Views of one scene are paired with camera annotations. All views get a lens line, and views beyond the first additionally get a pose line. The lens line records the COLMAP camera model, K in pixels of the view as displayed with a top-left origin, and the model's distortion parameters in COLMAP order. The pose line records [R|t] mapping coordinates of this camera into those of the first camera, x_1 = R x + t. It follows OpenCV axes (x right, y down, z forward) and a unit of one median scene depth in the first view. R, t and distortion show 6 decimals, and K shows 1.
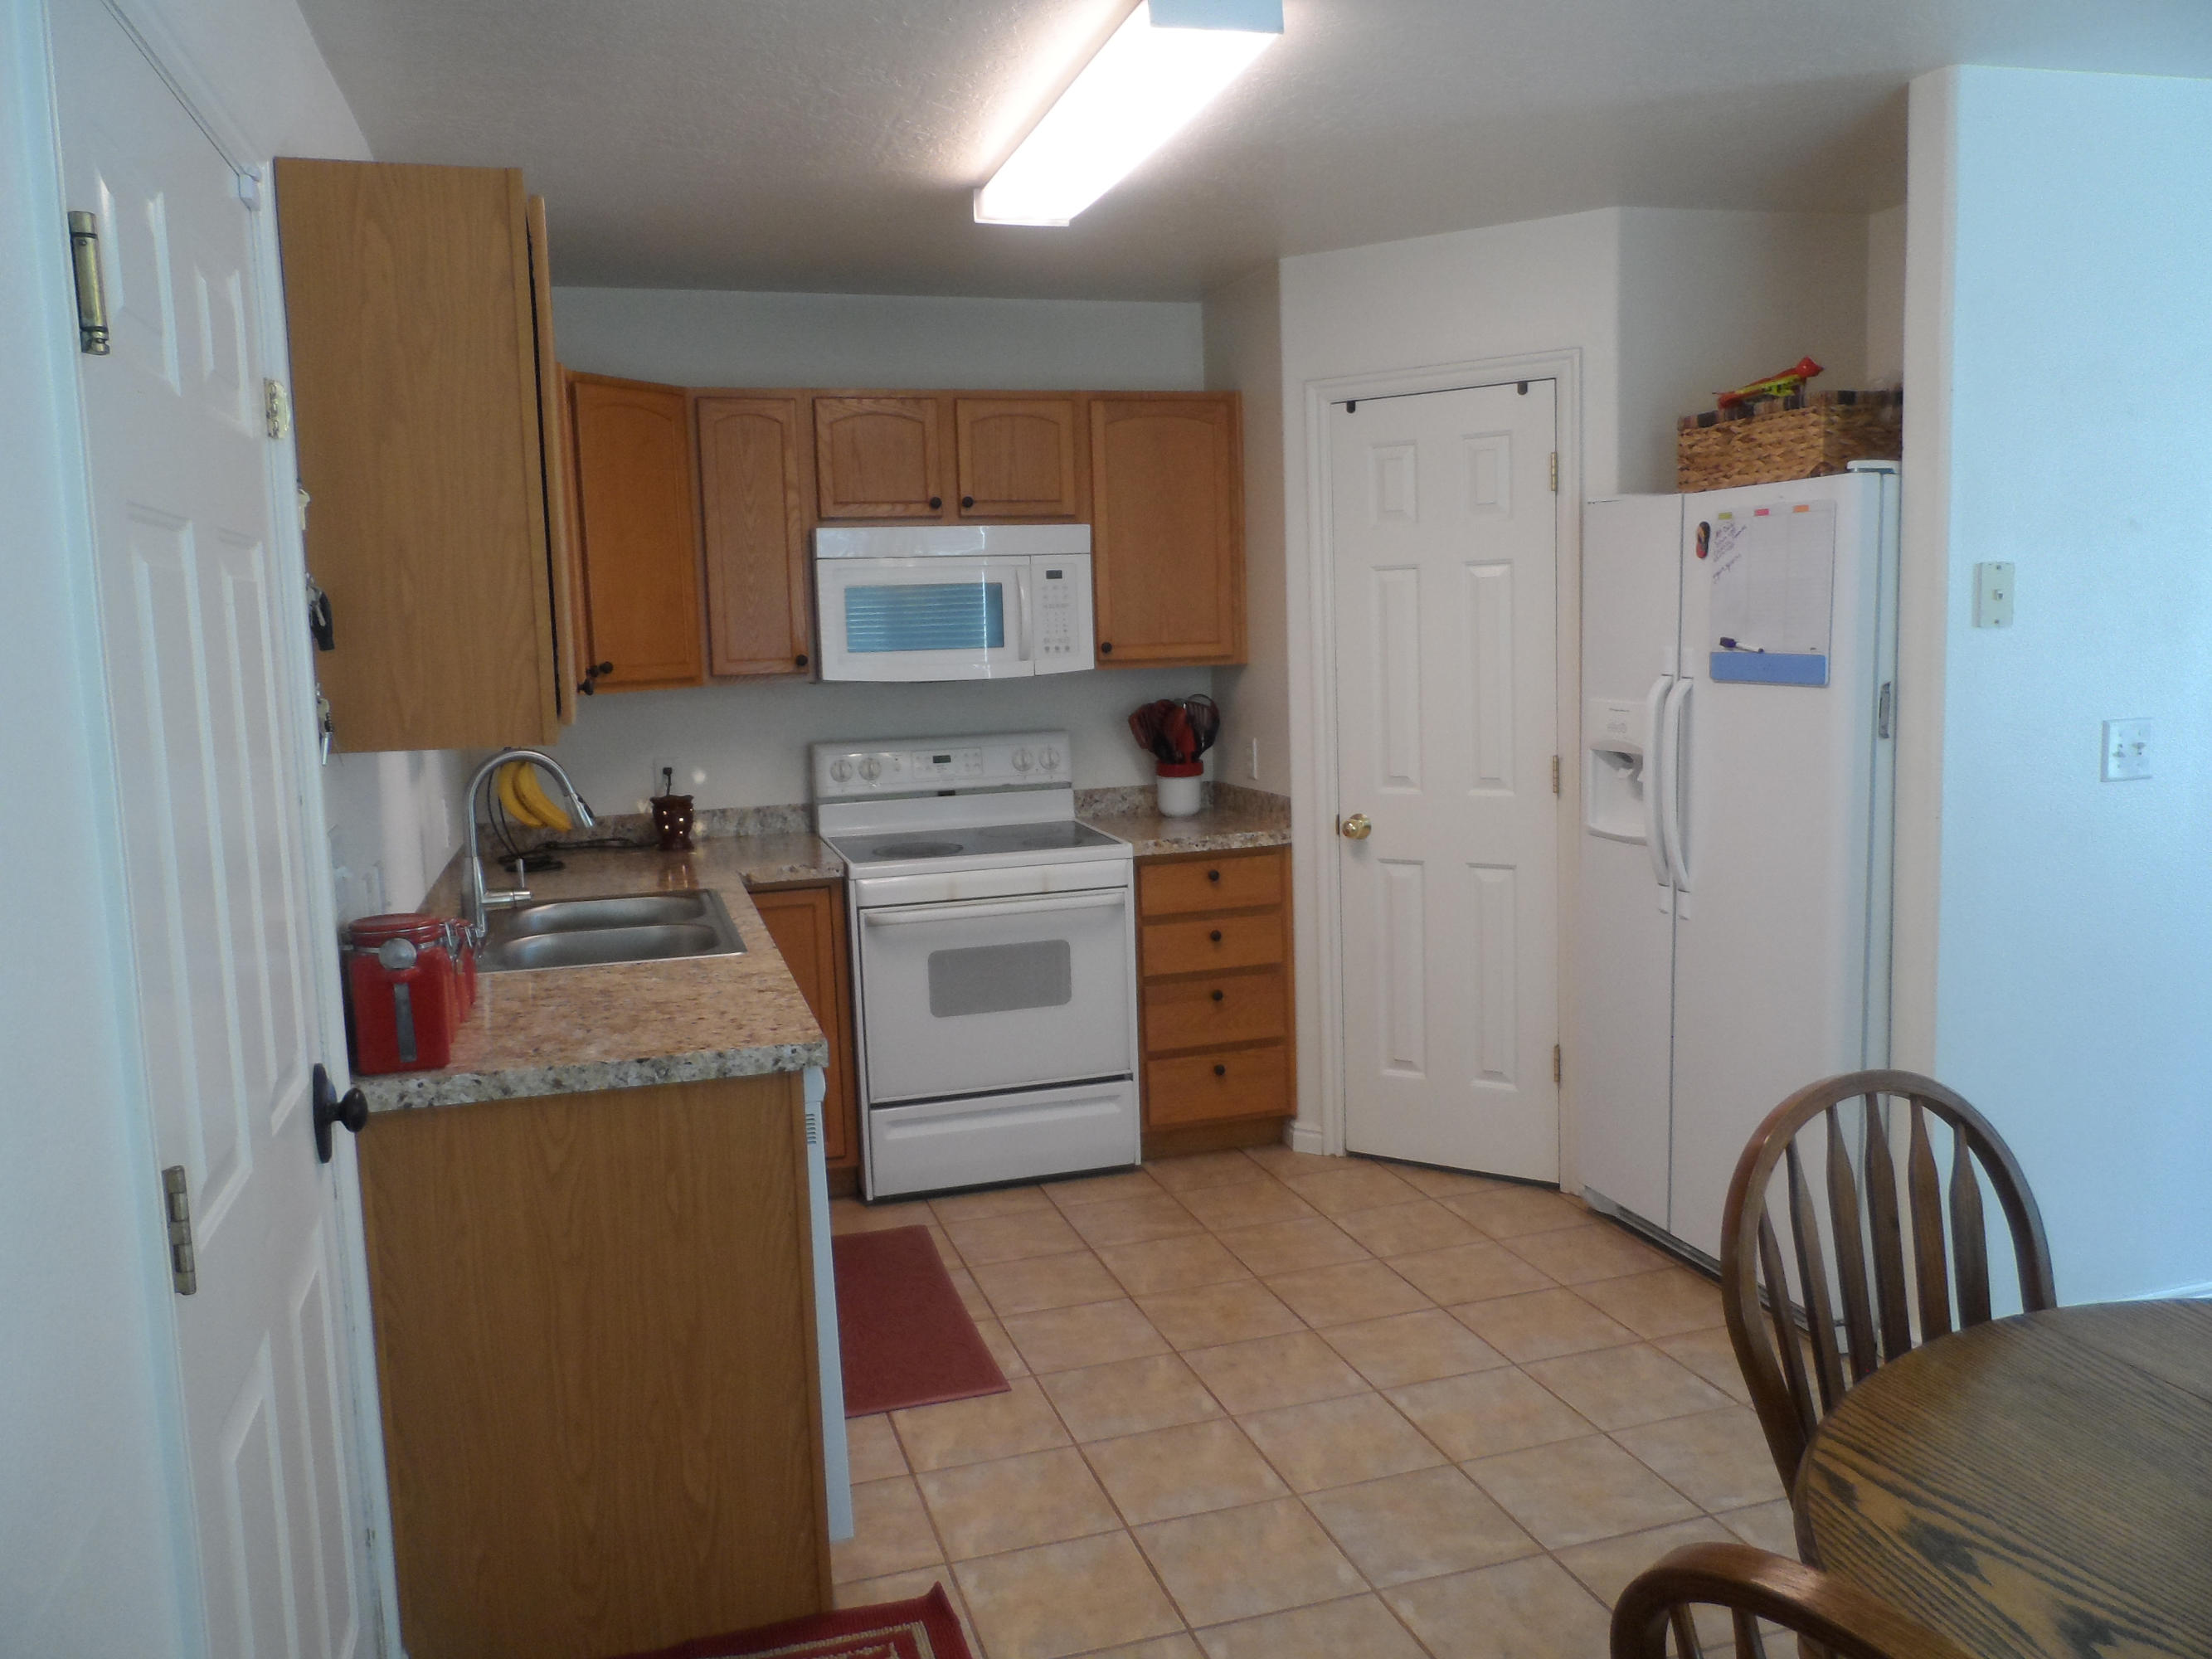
lens RADIAL K [[1685.8, 0, 1121.8], [0, 1685.8, 816.3], [0, 0, 1]] dist [-0.004794, -0.002352]
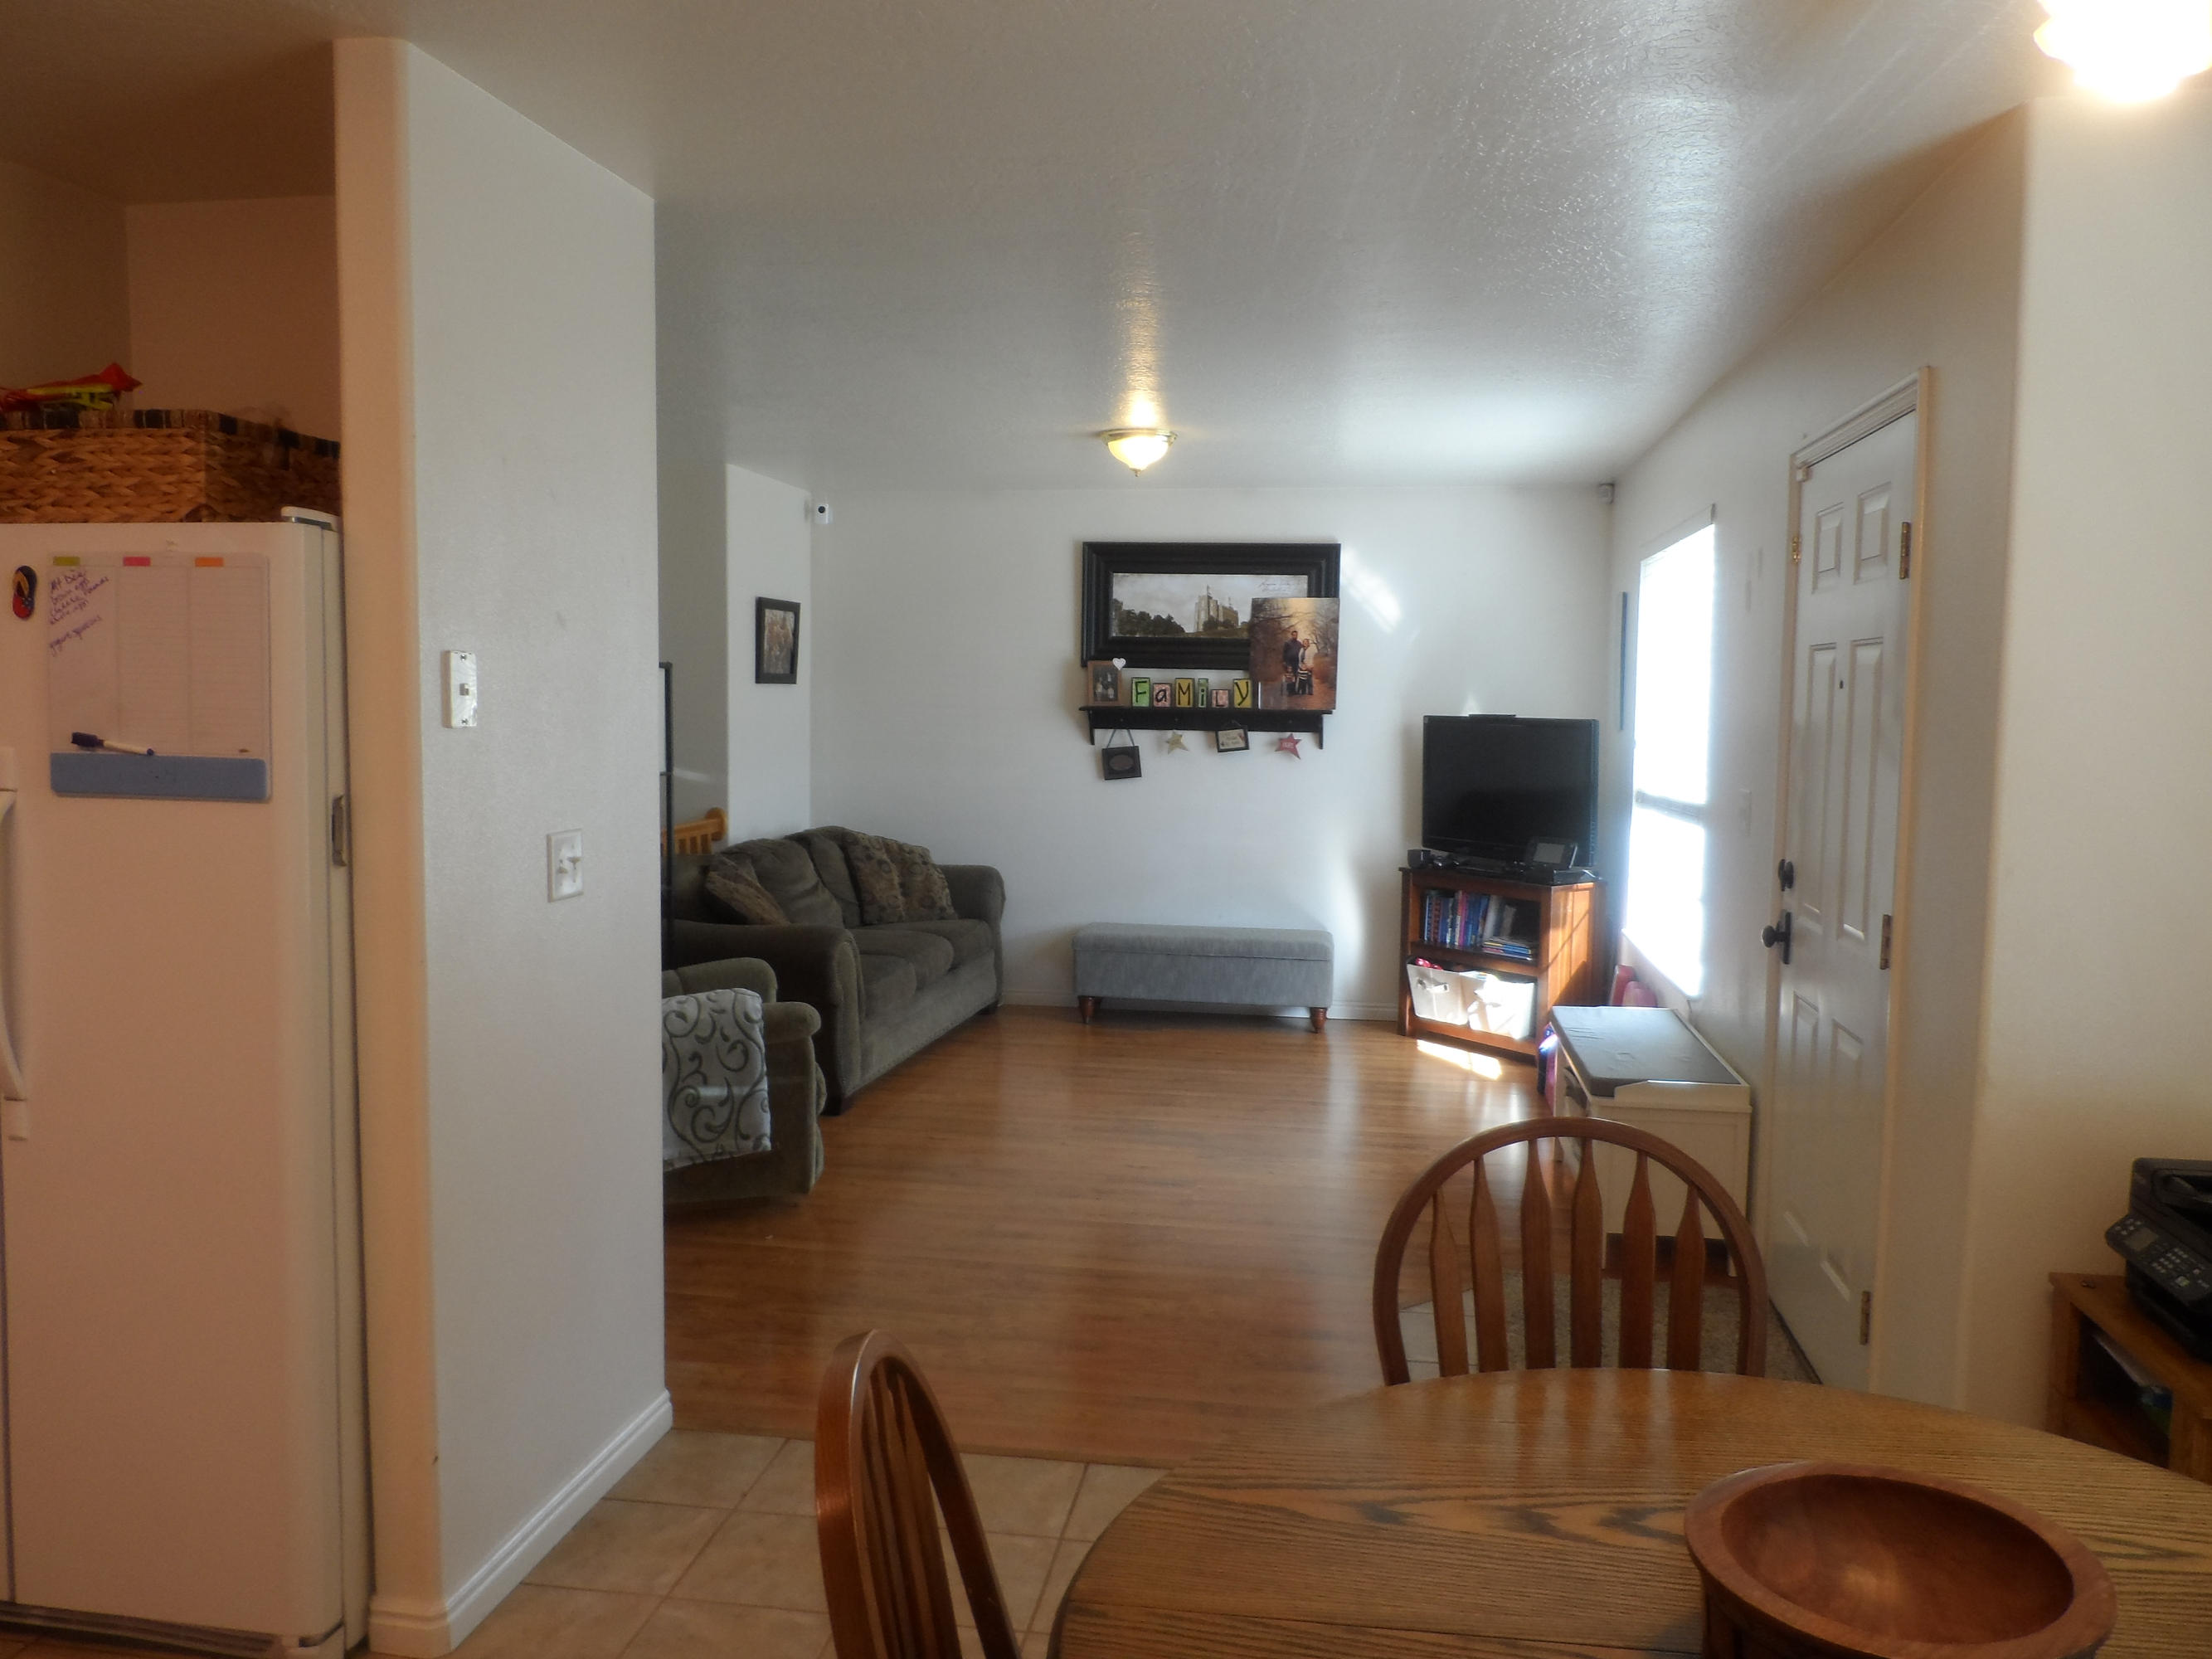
lens RADIAL K [[1685.8, 0, 1107.1], [0, 1685.8, 838.2], [0, 0, 1]] dist [-0.004794, -0.002352]
pose [[0.451822, -0.034588, 0.891438, -0.060202], [0.075458, 0.997149, 0.000445, -0.023843], [-0.888911, 0.067065, 0.453143, 0.238847]]
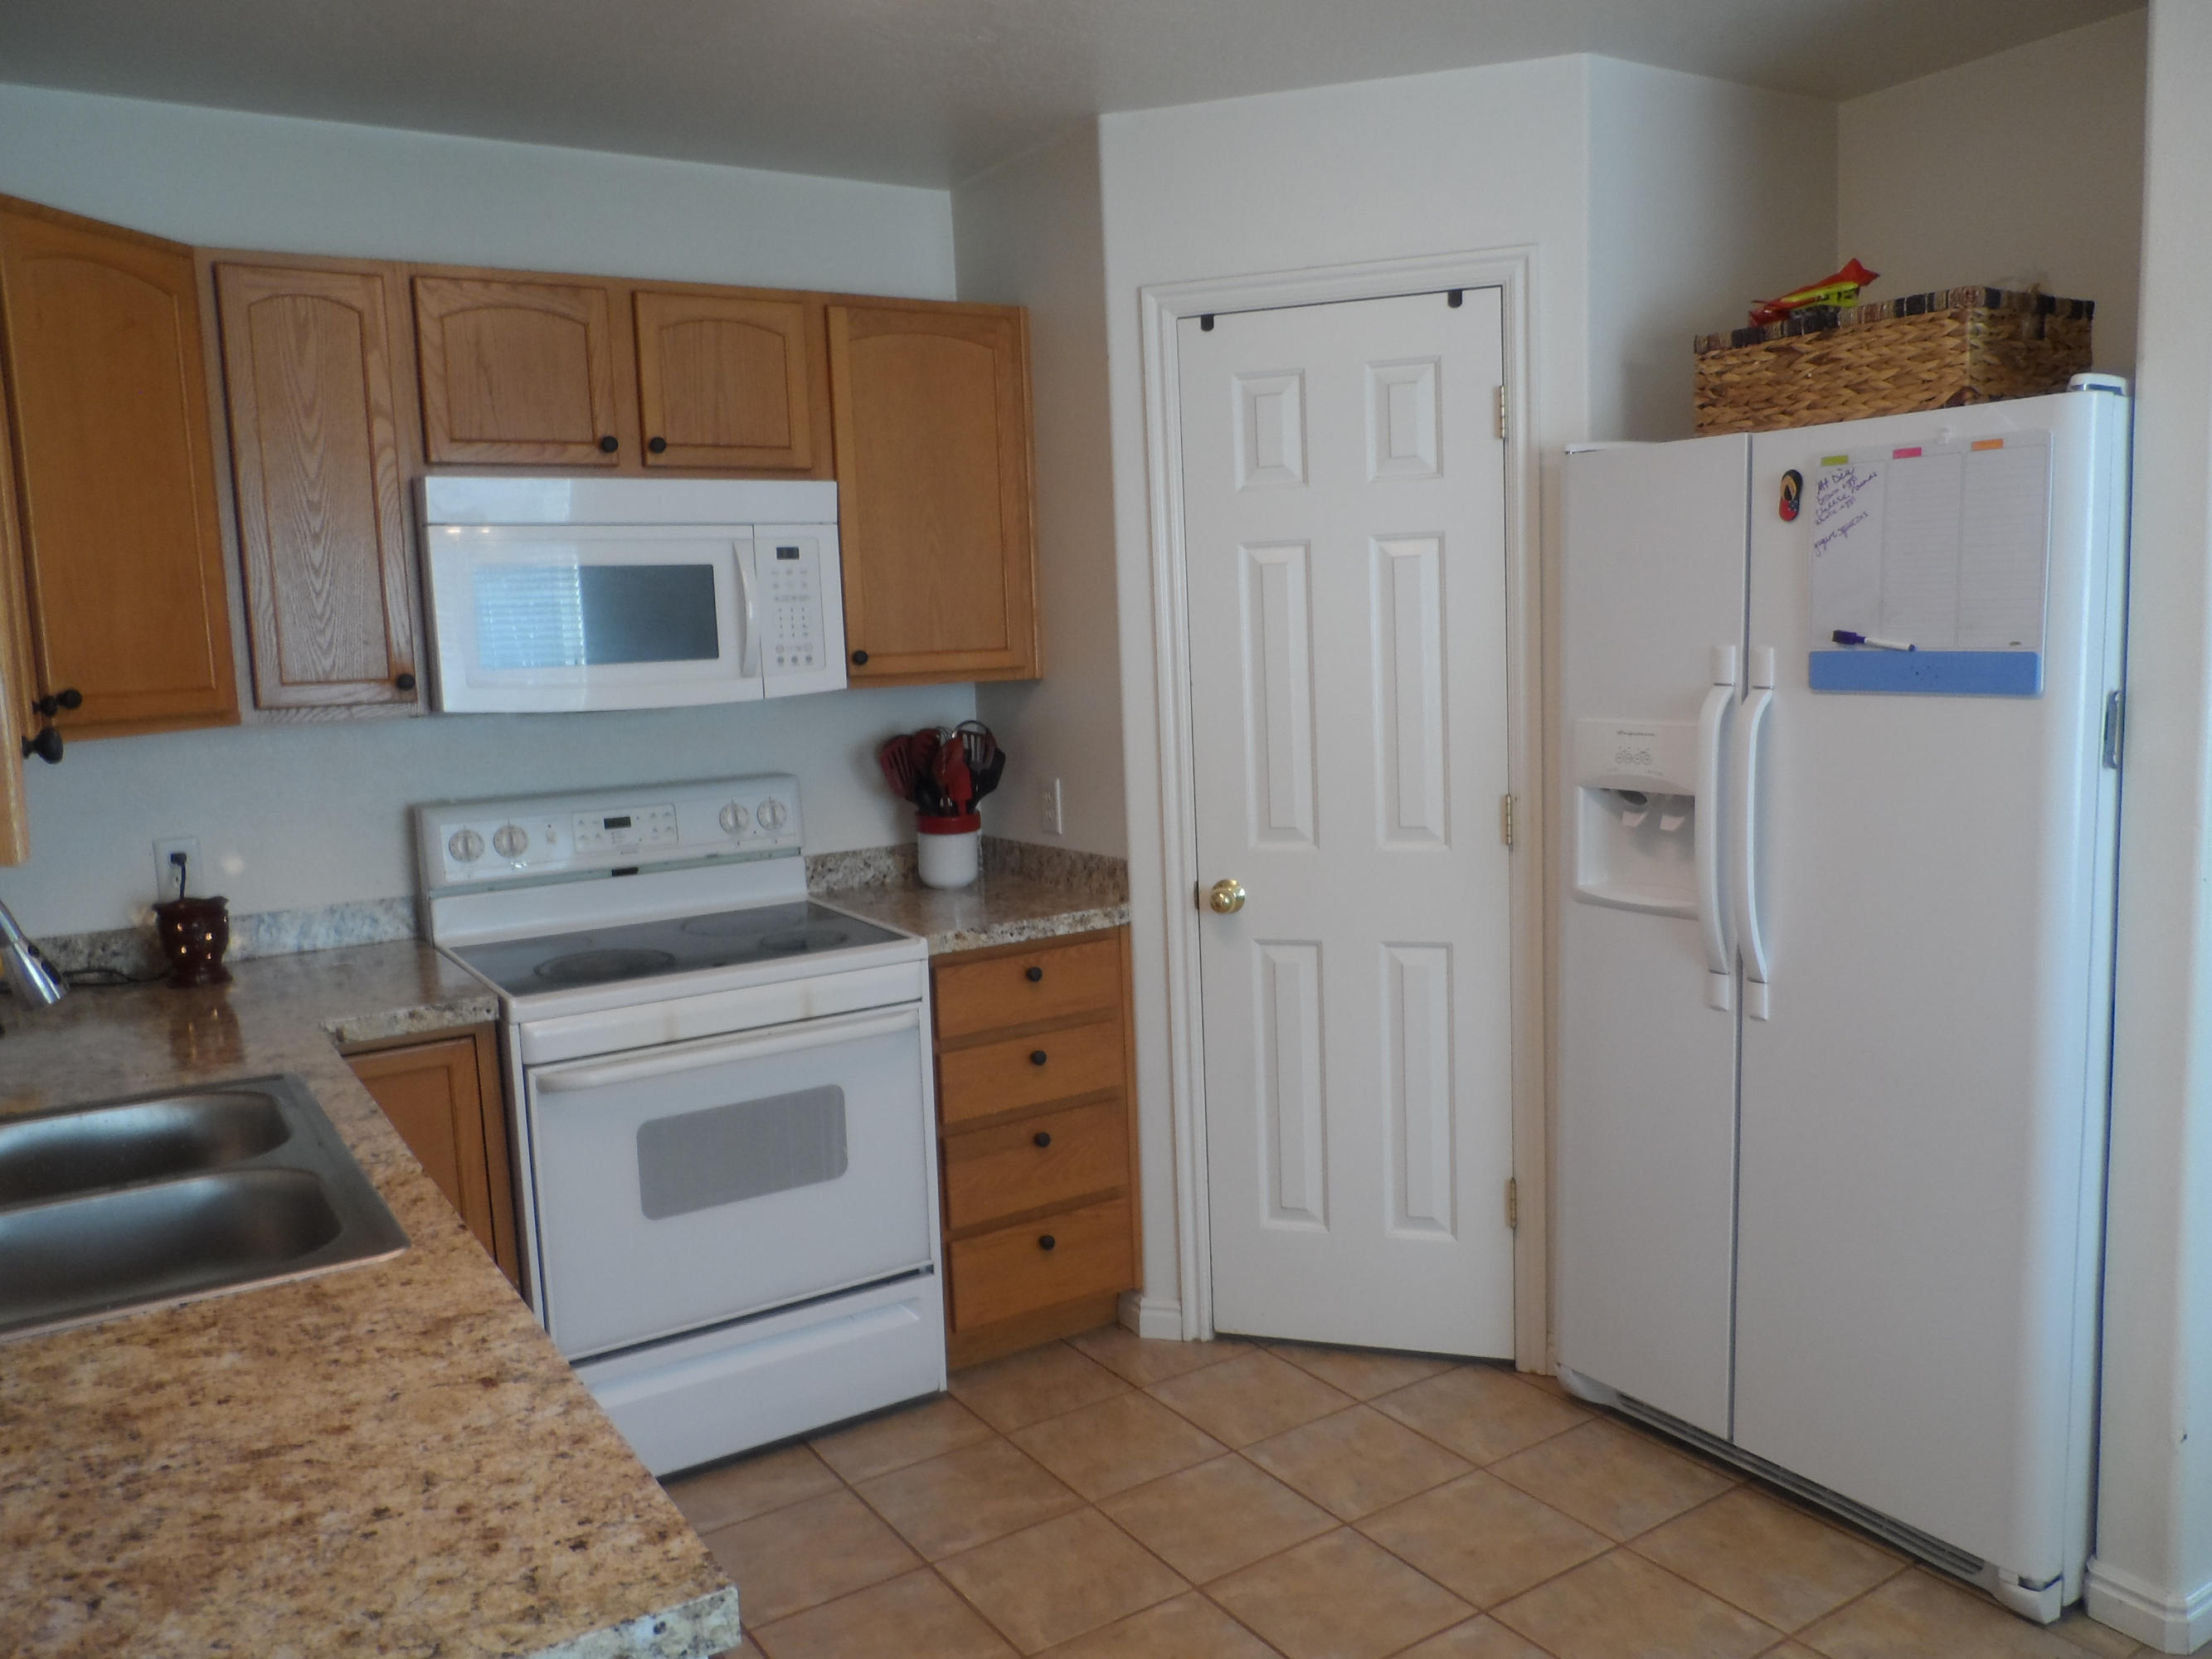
lens RADIAL K [[1685.8, 0, 1116.8], [0, 1685.8, 825.3], [0, 0, 1]] dist [-0.004794, -0.002352]
pose [[0.963415, -0.036804, 0.265473, -0.102680], [0.037861, 0.999282, 0.001136, -0.028549], [-0.265325, 0.008956, 0.964118, 0.311636]]
